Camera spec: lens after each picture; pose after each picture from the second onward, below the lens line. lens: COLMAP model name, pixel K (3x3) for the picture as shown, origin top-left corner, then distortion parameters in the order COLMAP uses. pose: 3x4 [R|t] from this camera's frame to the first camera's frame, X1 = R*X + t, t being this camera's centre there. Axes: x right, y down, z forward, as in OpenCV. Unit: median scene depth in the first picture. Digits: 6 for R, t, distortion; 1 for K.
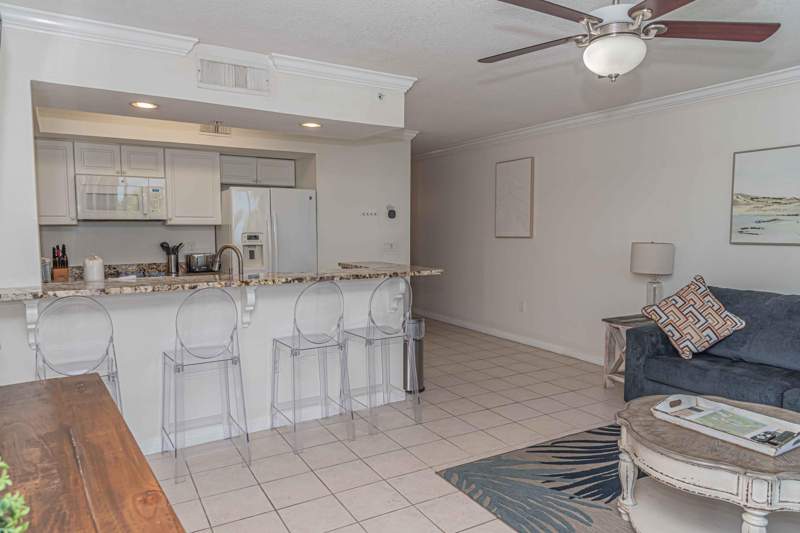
lens RADIAL K [[524.5, 0, 400.0], [0, 524.5, 266.5], [0, 0, 1]] dist [0.004358, -0.000357]
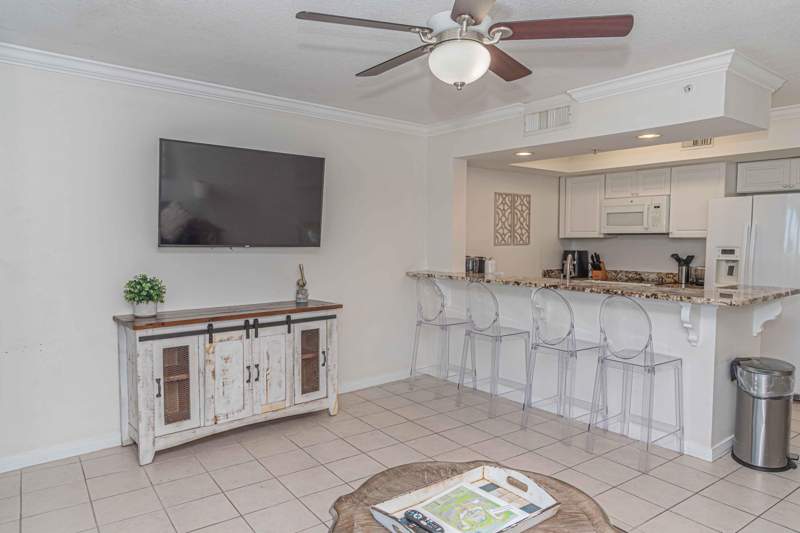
lens RADIAL K [[534.9, 0, 400.0], [0, 534.9, 266.5], [0, 0, 1]] dist [-0.066174, -0.000636]
pose [[0.088010, 0.053617, -0.994676, 0.771147], [-0.075649, 0.996026, 0.046997, -0.039140], [0.993243, 0.071110, 0.091716, 0.473584]]
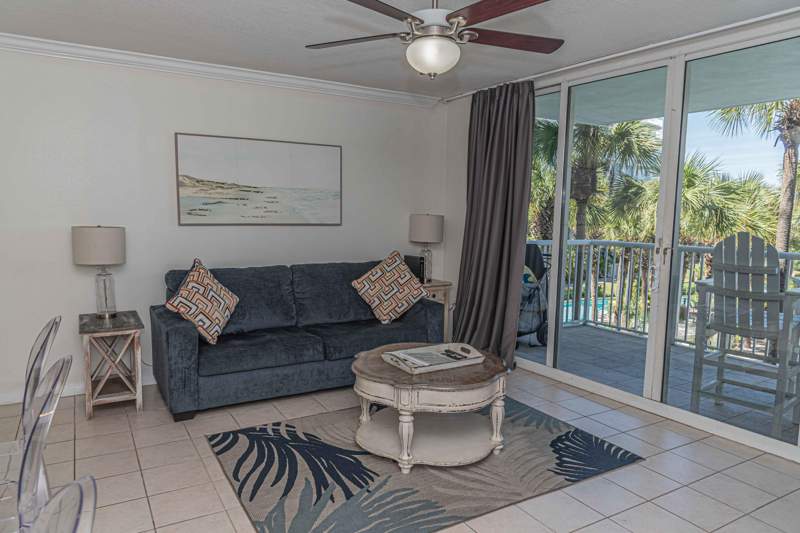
lens RADIAL K [[545.2, 0, 400.0], [0, 545.2, 266.5], [0, 0, 1]] dist [-0.000945, -0.000482]
pose [[-0.007815, -0.102629, 0.994689, -0.425530], [0.059078, 0.992934, 0.102913, -0.049270], [-0.998223, 0.059568, -0.001697, 0.613660]]
